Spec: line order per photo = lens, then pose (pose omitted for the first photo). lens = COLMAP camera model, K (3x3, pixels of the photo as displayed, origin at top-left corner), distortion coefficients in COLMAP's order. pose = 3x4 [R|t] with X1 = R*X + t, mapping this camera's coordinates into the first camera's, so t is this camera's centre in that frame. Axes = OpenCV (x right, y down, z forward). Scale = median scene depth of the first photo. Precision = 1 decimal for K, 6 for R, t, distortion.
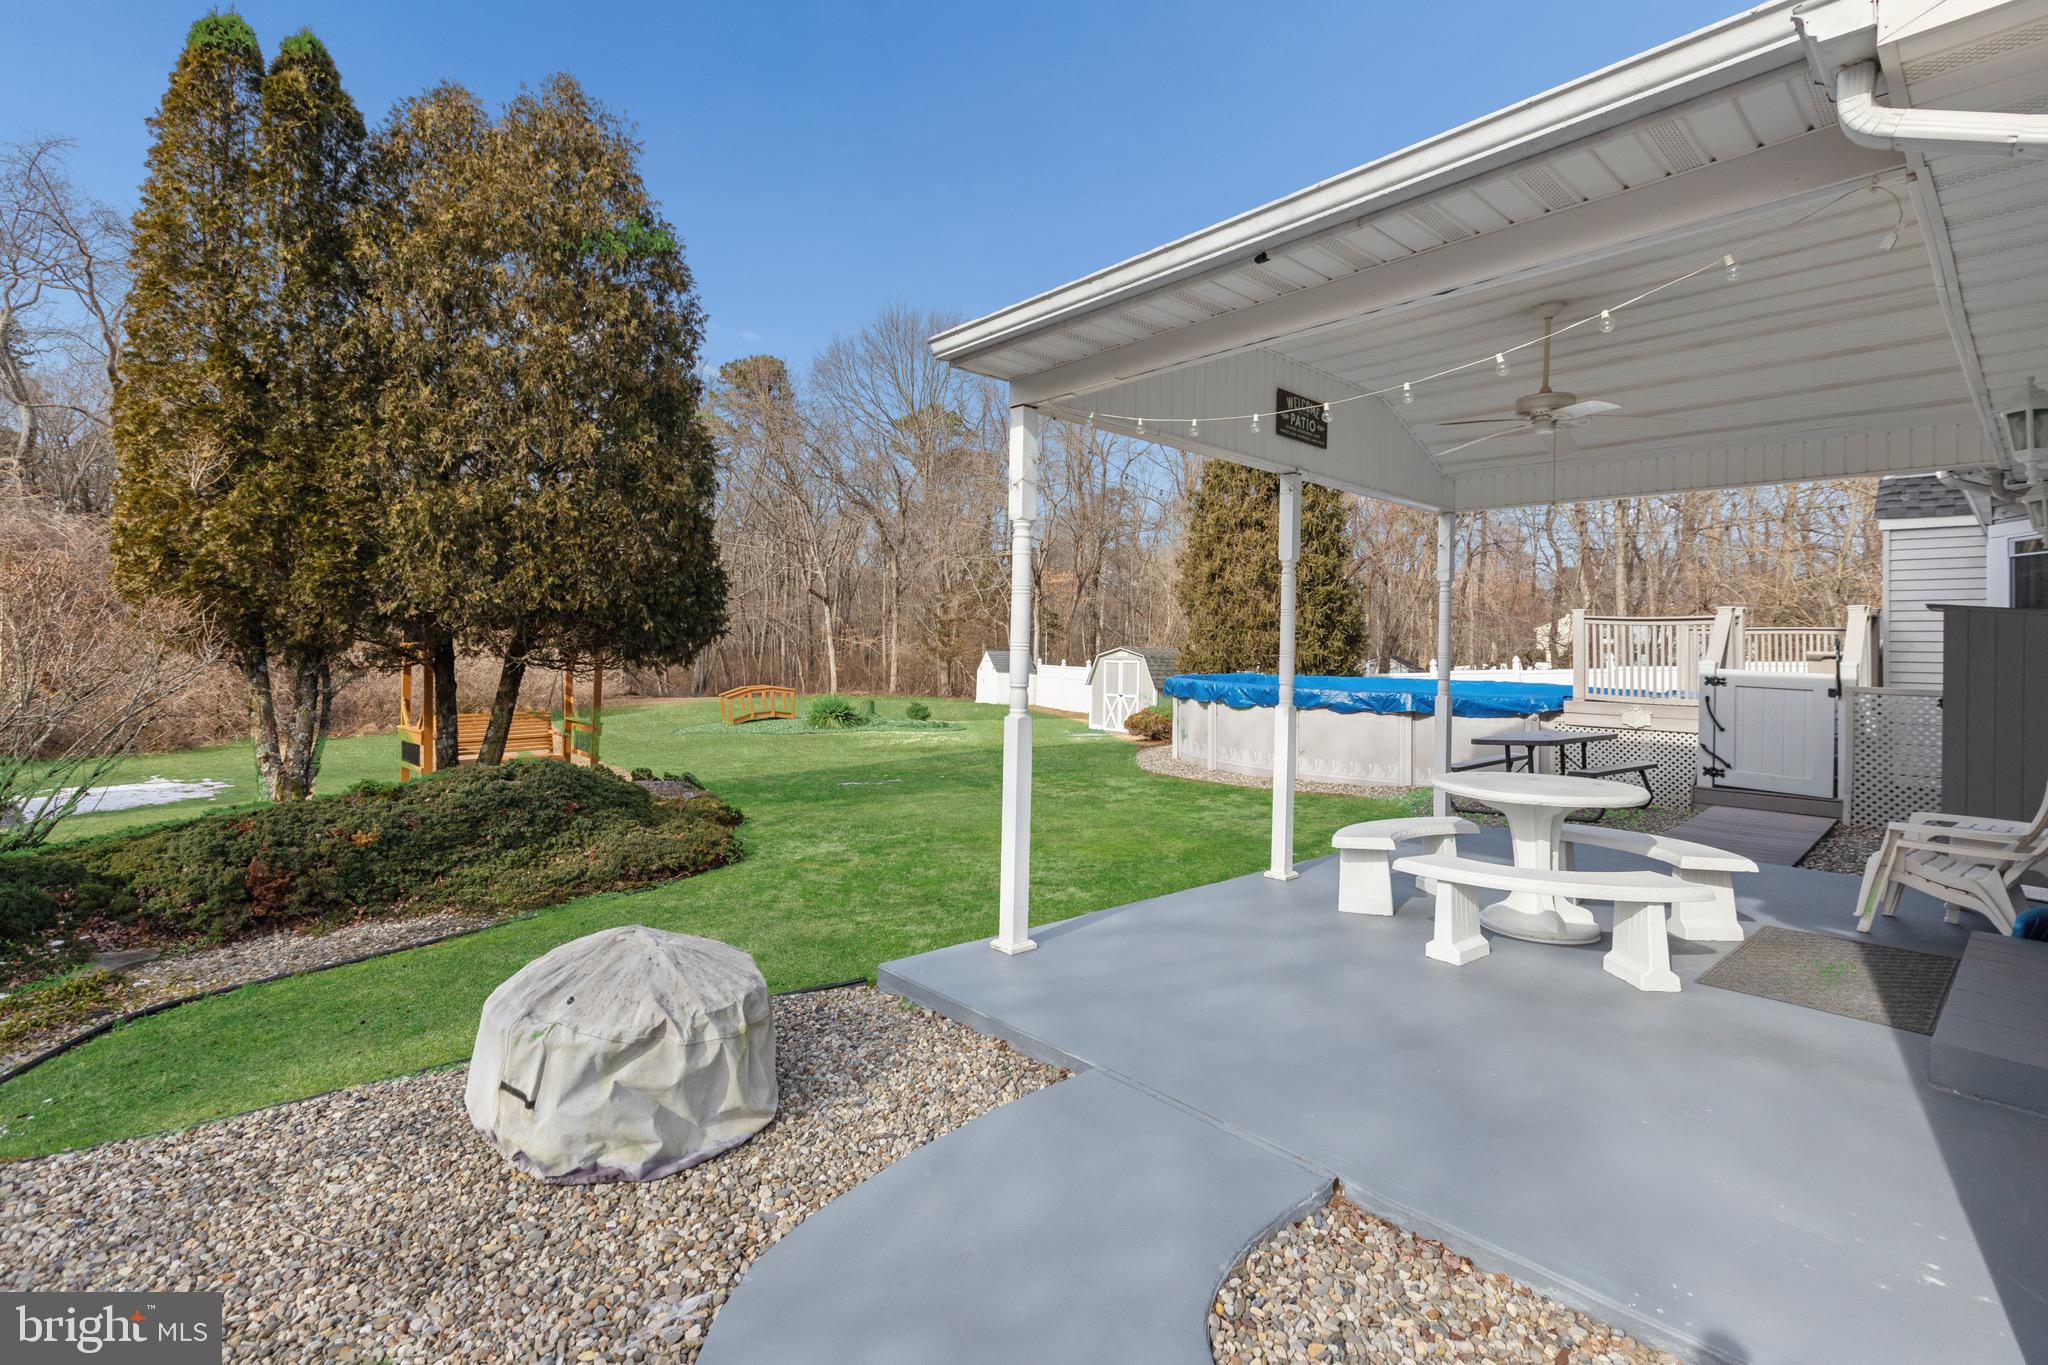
lens RADIAL K [[912.9, 0, 1026.5], [0, 912.9, 675.0], [0, 0, 1]] dist [0.002416, -0.000081]
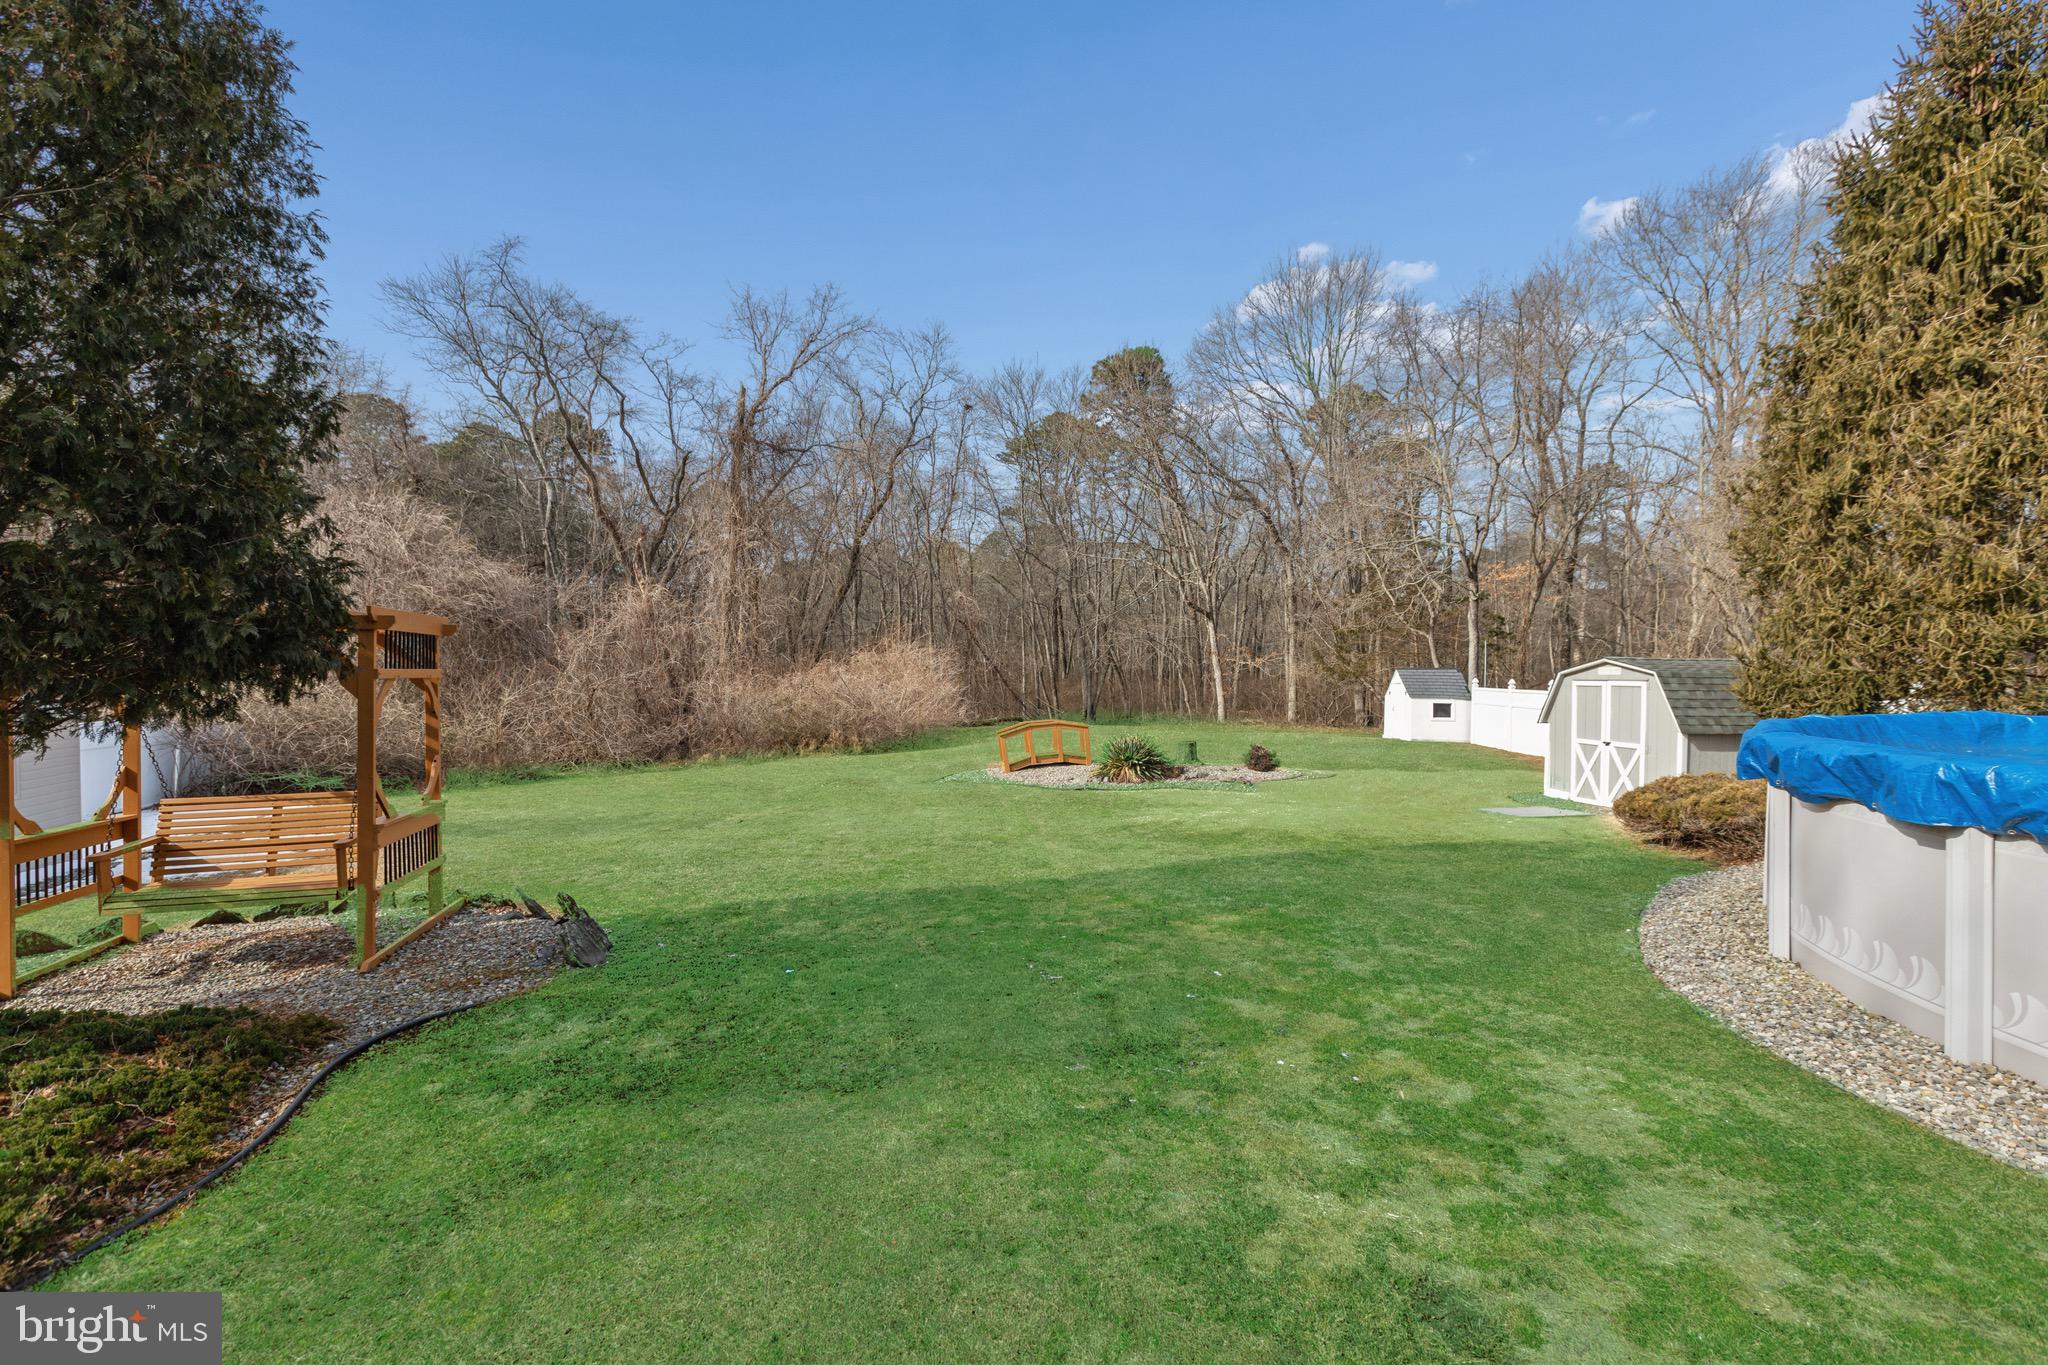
lens RADIAL K [[912.9, 0, 1013.6], [0, 912.9, 693.1], [0, 0, 1]] dist [0.002416, -0.000081]
pose [[0.888744, -0.006776, -0.458355, 0.035981], [0.004665, 0.999973, -0.005739, -0.007342], [0.458381, 0.002962, 0.888751, 0.324347]]
